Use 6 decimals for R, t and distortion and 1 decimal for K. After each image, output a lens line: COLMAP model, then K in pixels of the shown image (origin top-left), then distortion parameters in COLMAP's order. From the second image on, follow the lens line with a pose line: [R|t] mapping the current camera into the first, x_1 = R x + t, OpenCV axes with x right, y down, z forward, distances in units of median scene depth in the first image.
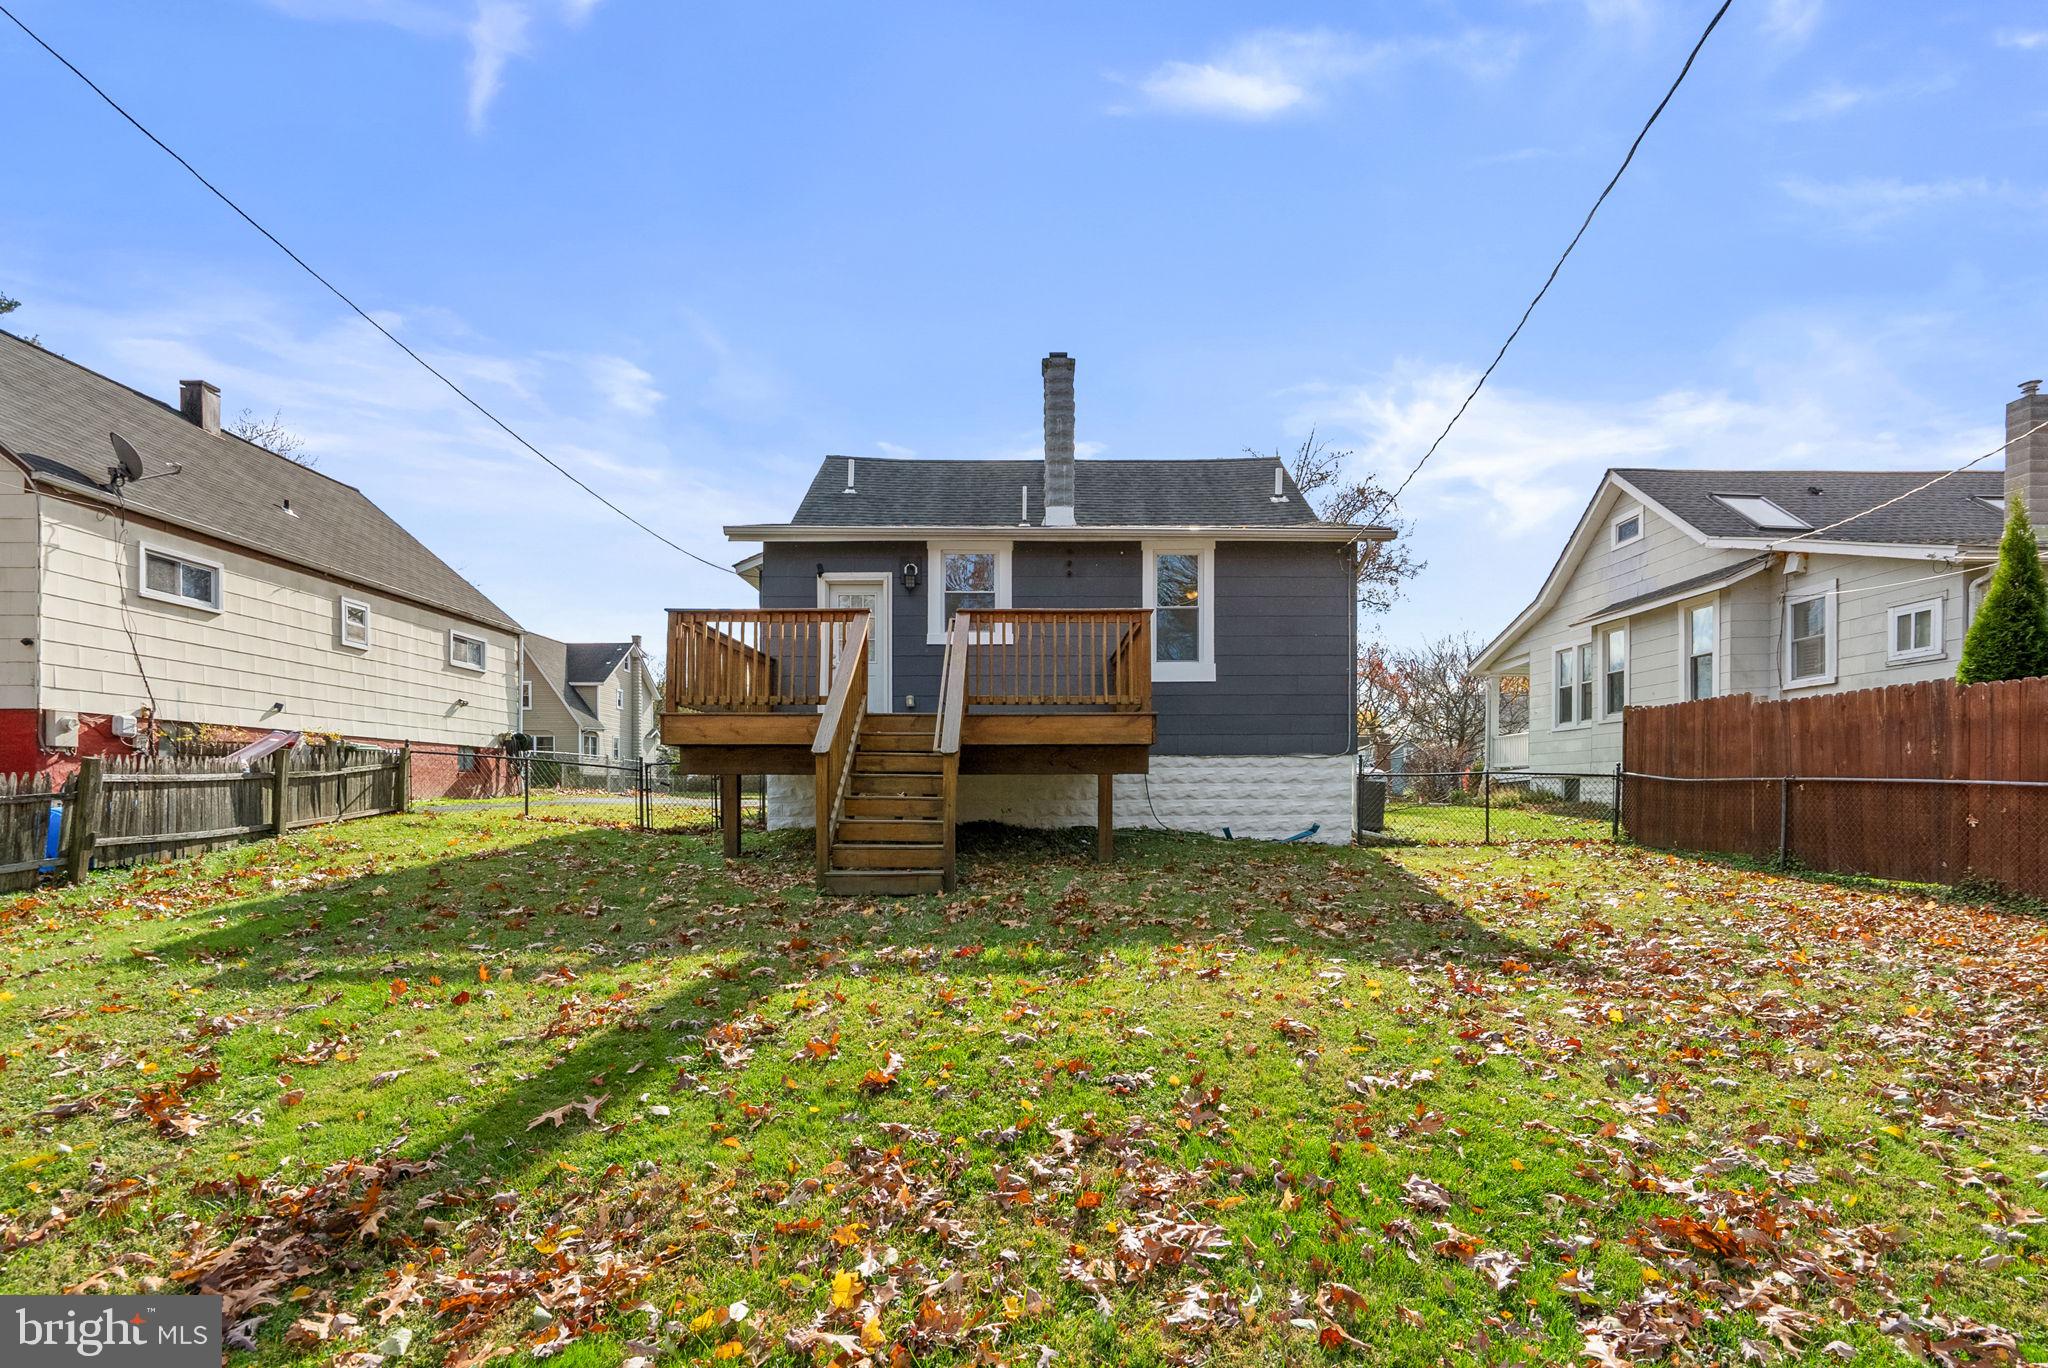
lens RADIAL K [[902.9, 0, 1024.0], [0, 902.9, 684.0], [0, 0, 1]] dist [-0.001215, -0.000094]
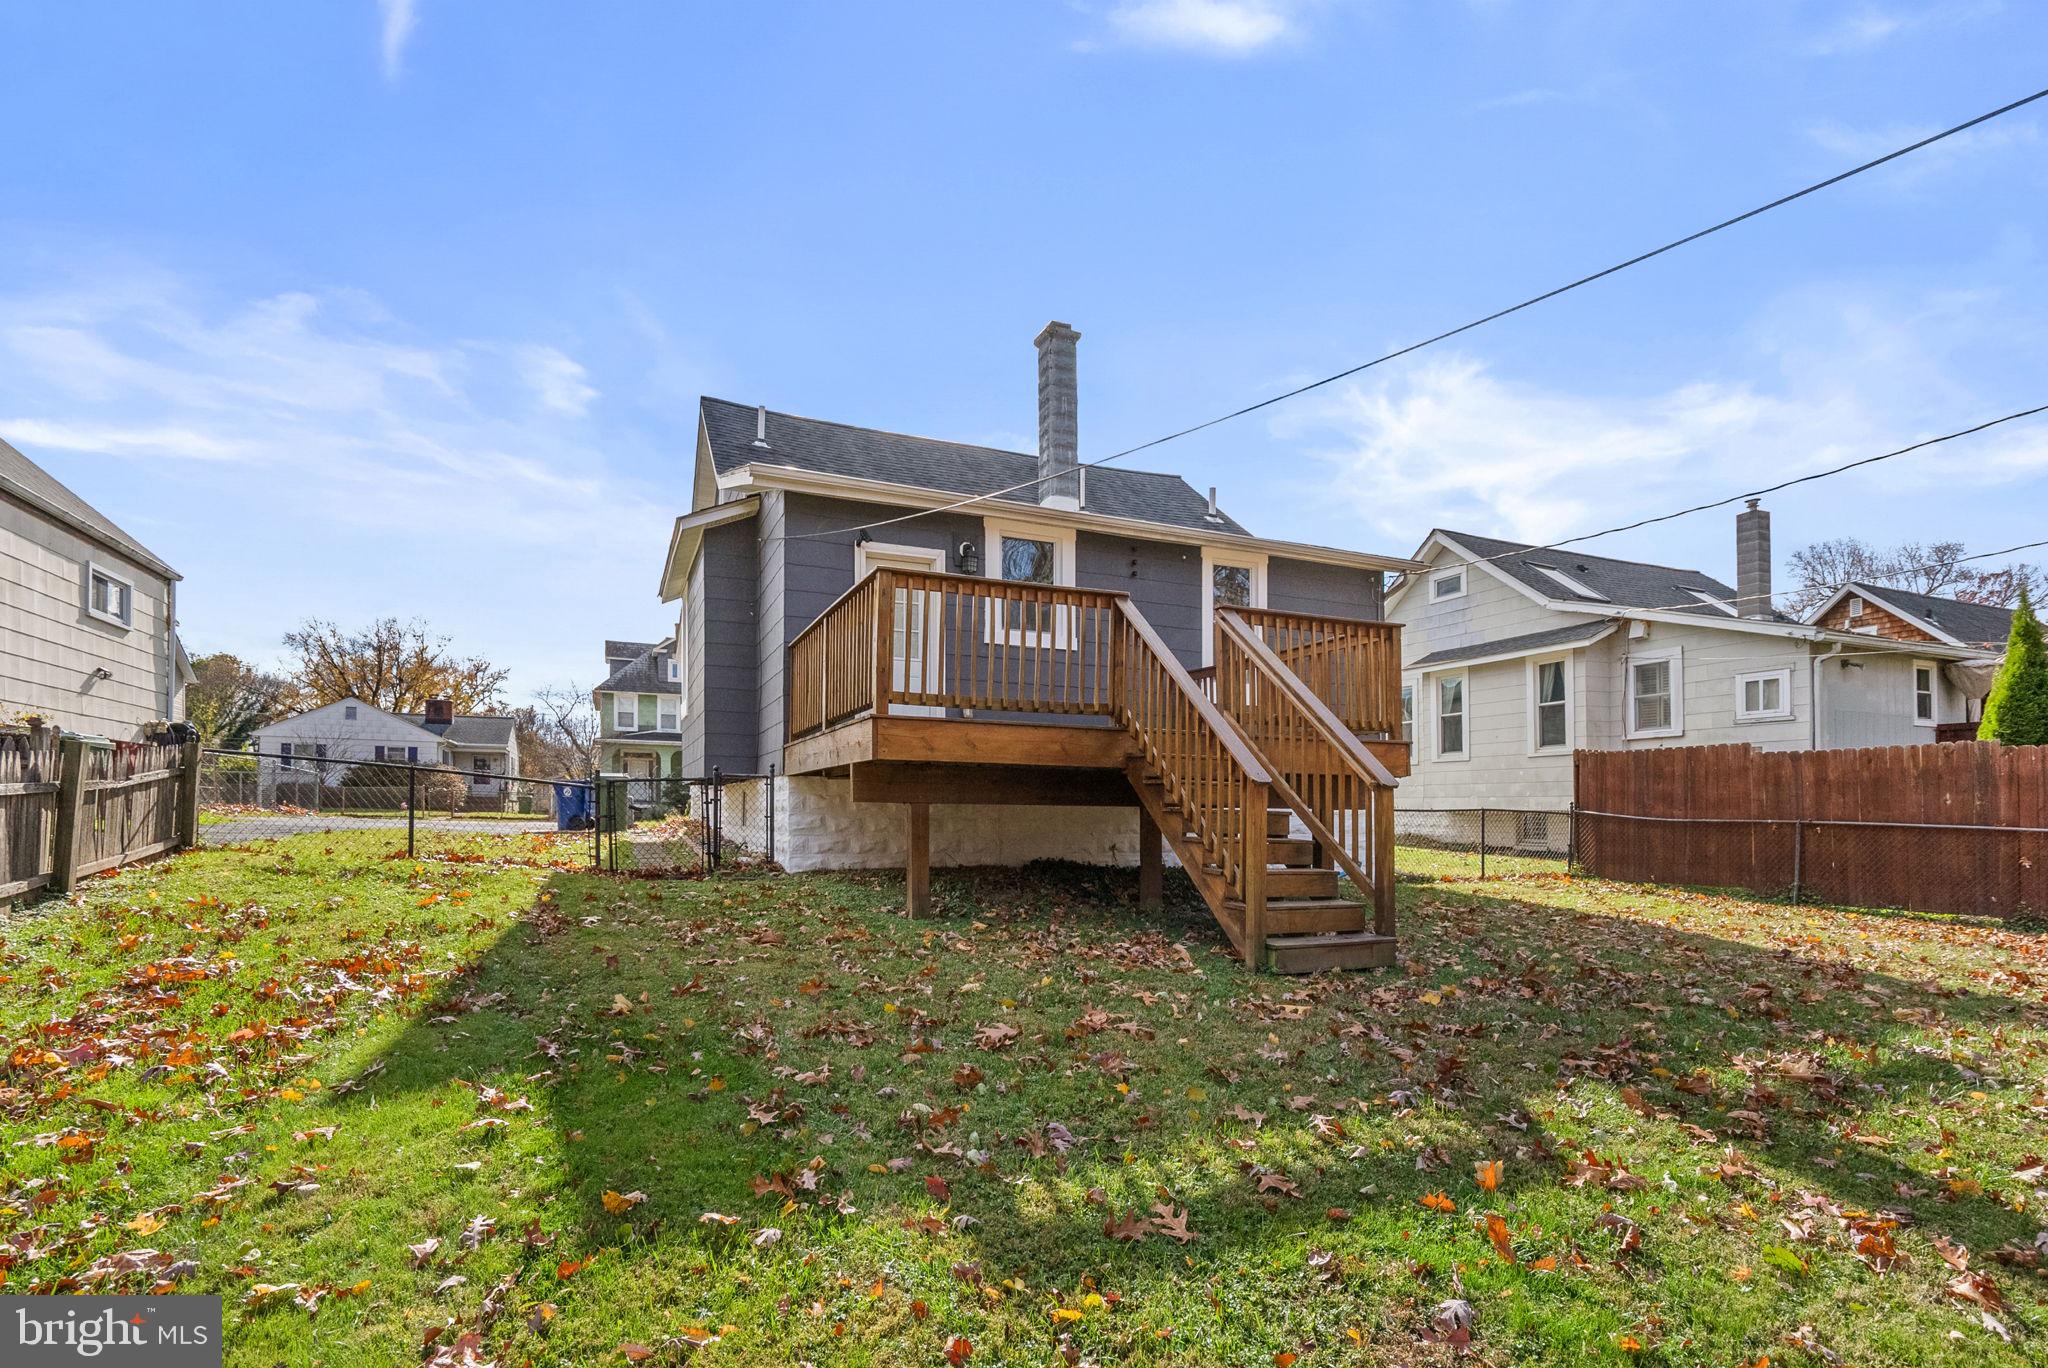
lens RADIAL K [[942.6, 0, 1018.5], [0, 942.6, 694.6], [0, 0, 1]] dist [-0.003551, 0.000212]
pose [[0.934461, 0.057926, 0.351322, -0.366741], [-0.055740, 0.998312, -0.016344, 0.015417], [-0.351676, -0.004310, 0.936112, 0.185977]]
